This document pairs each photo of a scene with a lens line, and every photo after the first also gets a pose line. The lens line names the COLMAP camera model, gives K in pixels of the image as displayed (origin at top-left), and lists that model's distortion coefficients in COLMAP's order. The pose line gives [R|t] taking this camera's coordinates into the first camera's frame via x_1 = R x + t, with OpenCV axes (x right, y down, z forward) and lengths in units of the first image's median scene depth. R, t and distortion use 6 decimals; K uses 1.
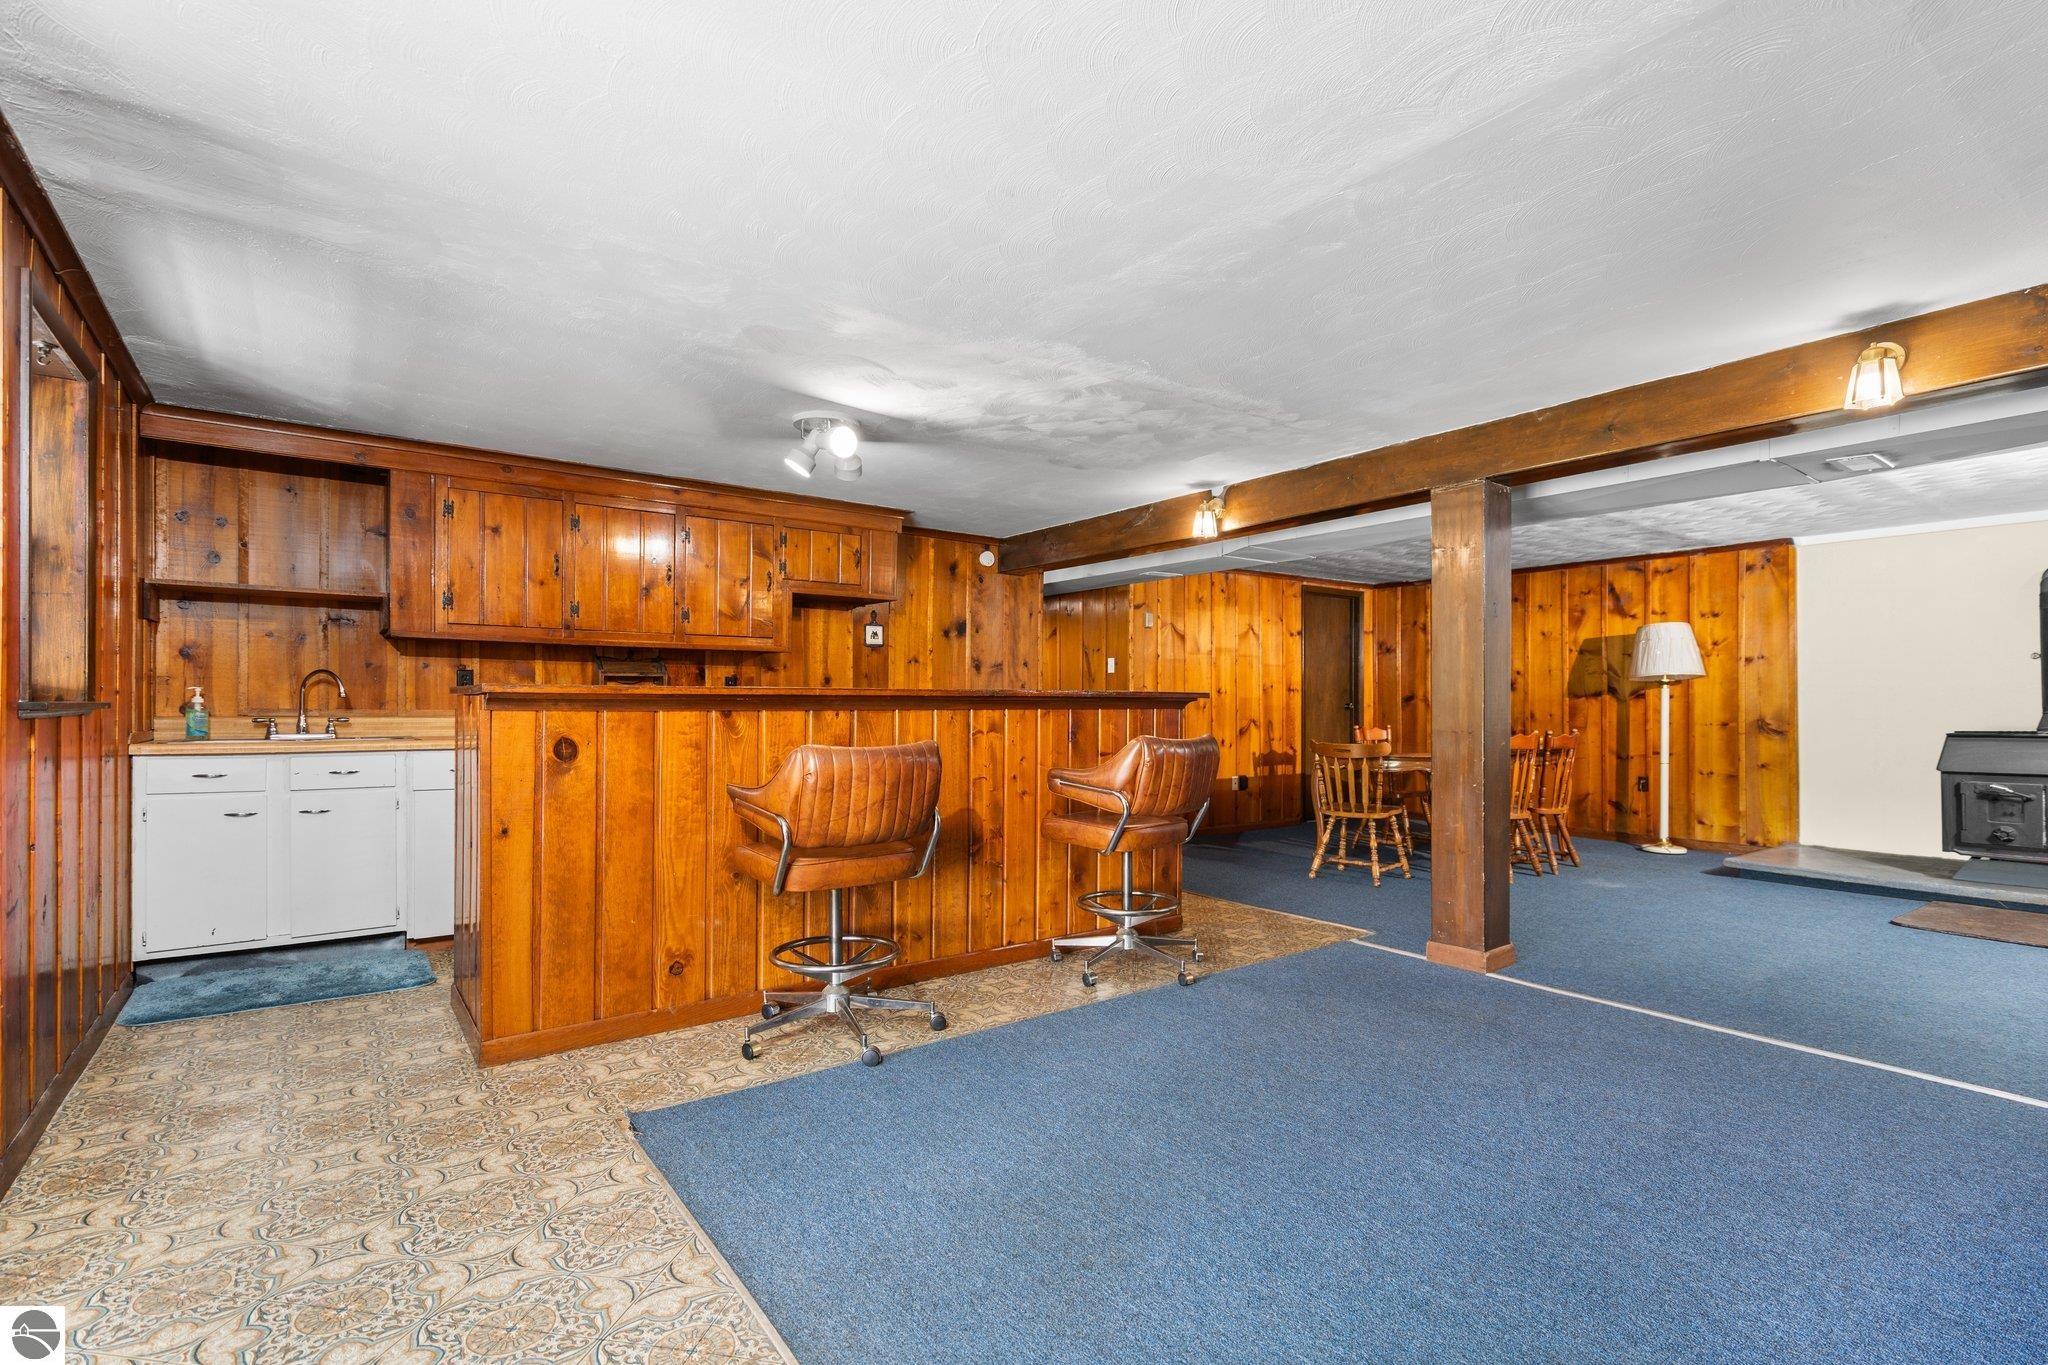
lens RADIAL K [[934.3, 0, 1027.3], [0, 934.3, 704.0], [0, 0, 1]] dist [-0.004377, -0.000623]
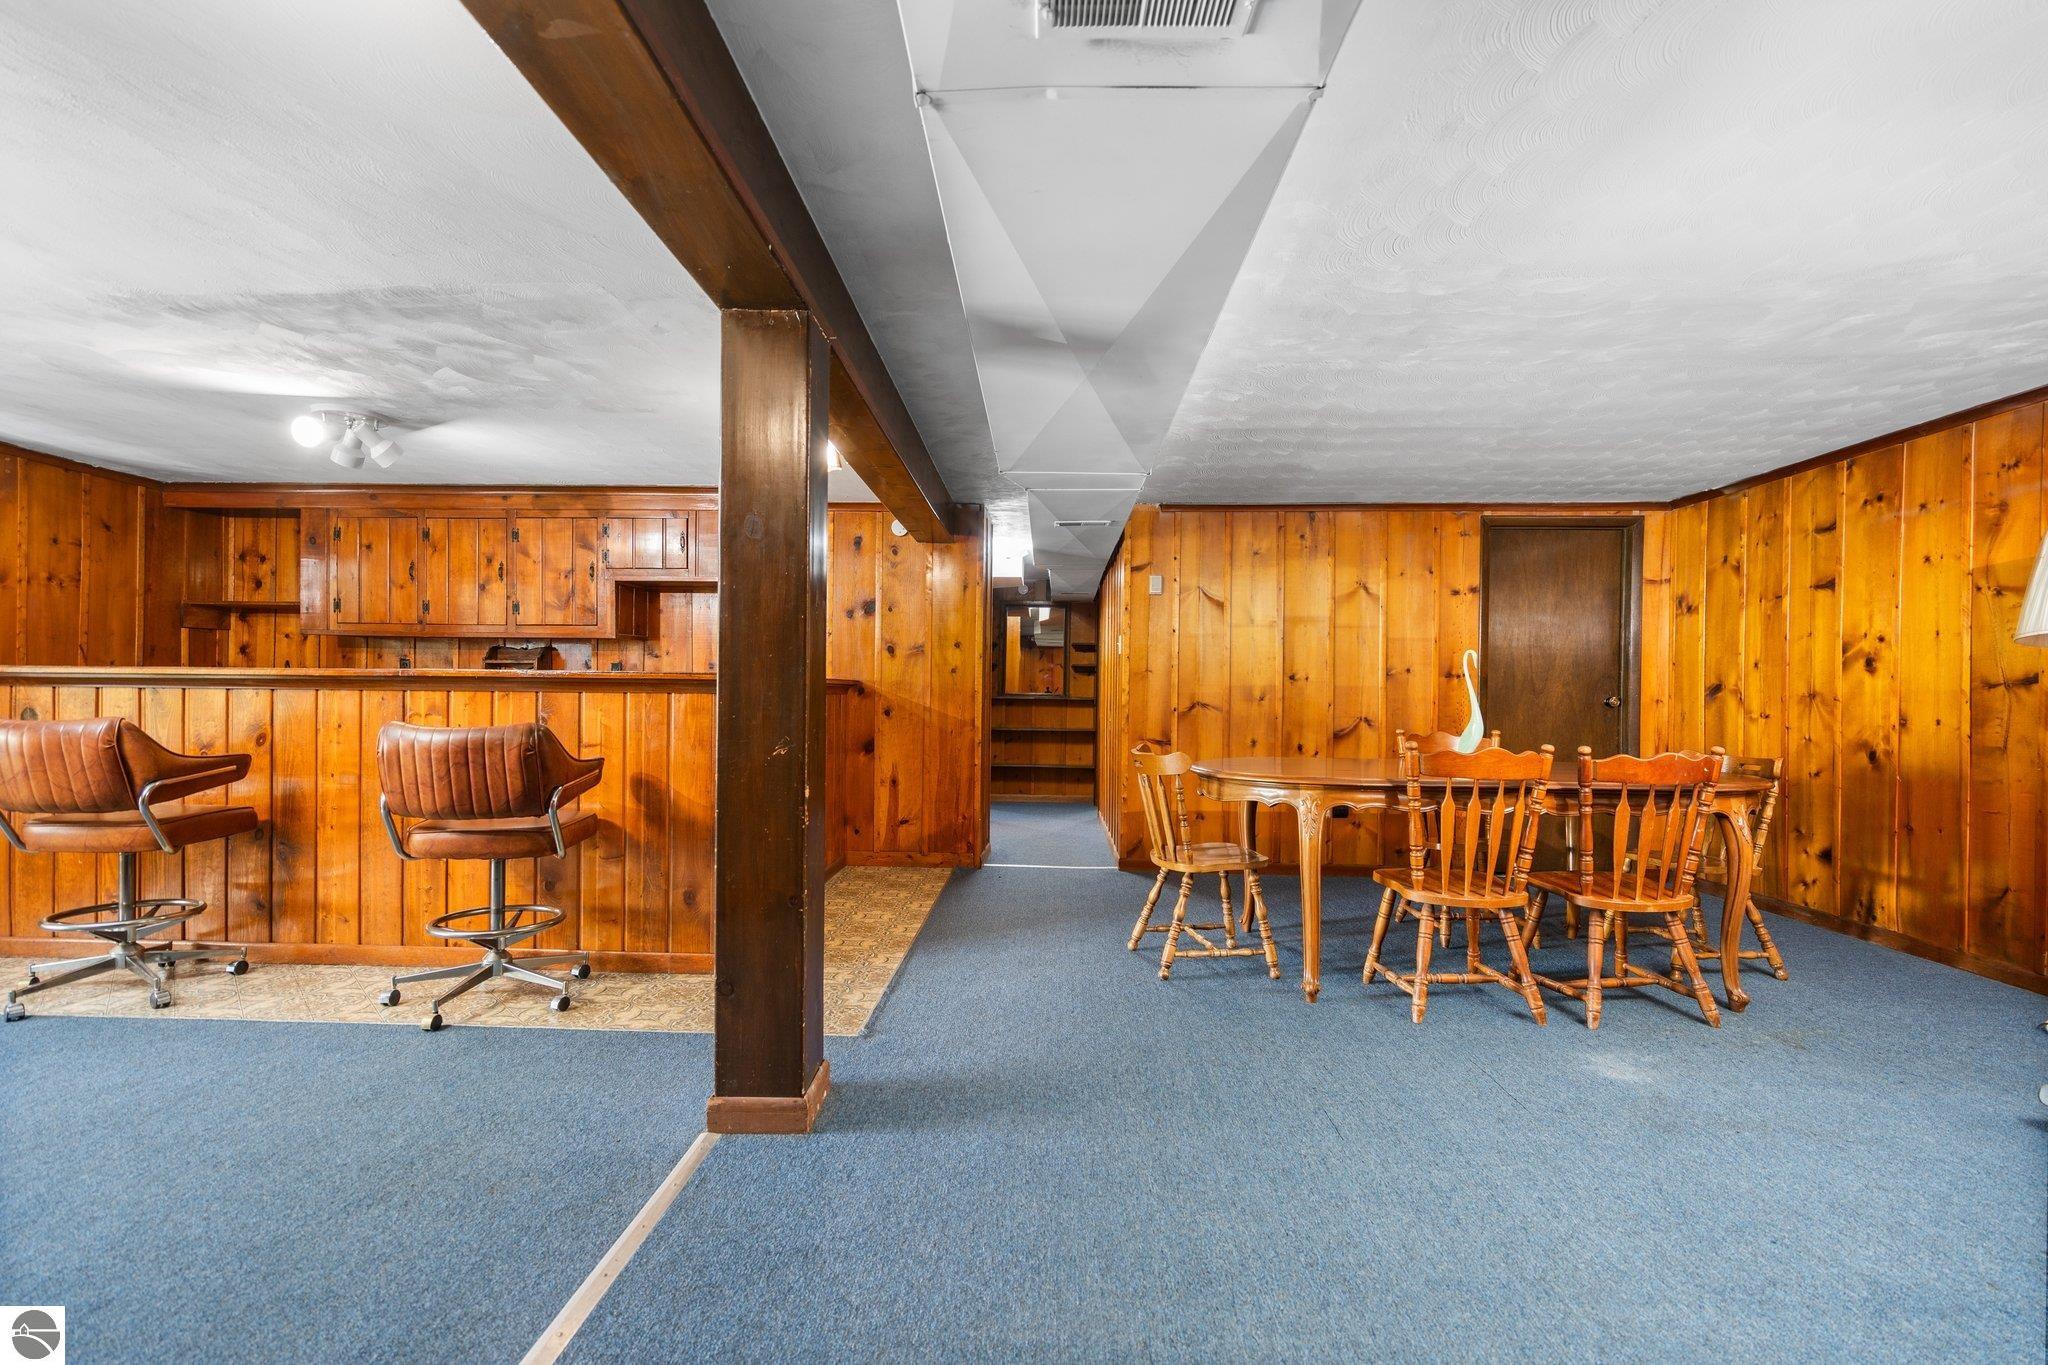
lens RADIAL K [[925.3, 0, 1019.5], [0, 925.3, 686.5], [0, 0, 1]] dist [-0.001609, -0.000102]
pose [[0.783602, 0.001092, -0.621263, 0.555641], [-0.009731, 0.999897, -0.010515, 0.003593], [0.621188, 0.014285, 0.783532, 0.357398]]
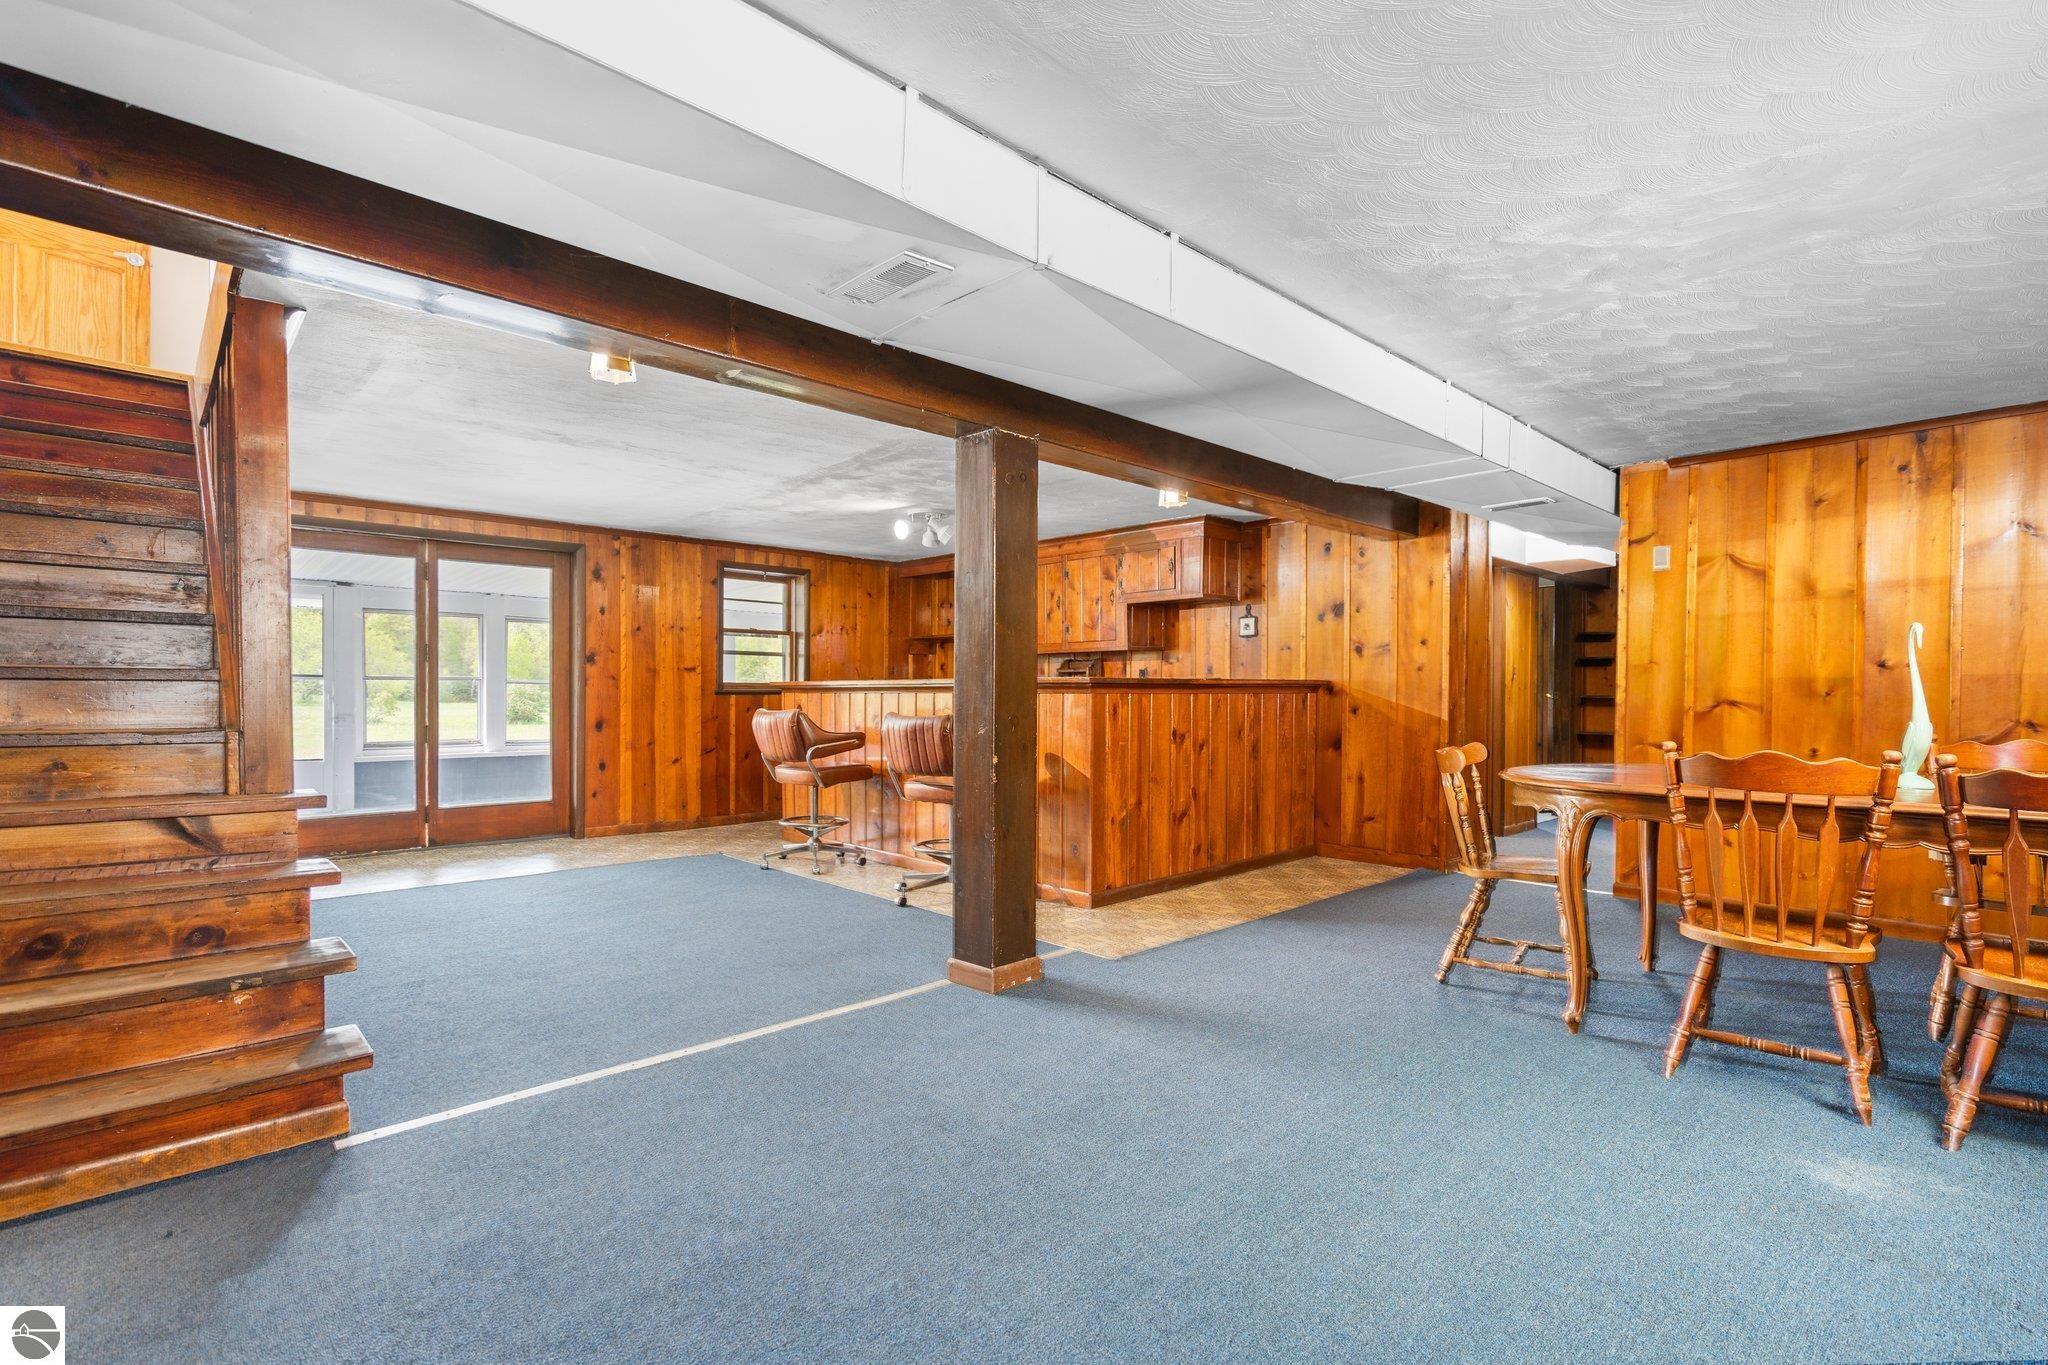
lens RADIAL K [[964.5, 0, 1024.0], [0, 964.5, 682.5], [0, 0, 1]] dist [0.015525, 0.000184]
pose [[0.126652, -0.011365, -0.991882, 0.787985], [-0.001499, 0.999931, -0.011649, 0.004036], [0.991946, 0.002962, 0.126626, 0.519202]]
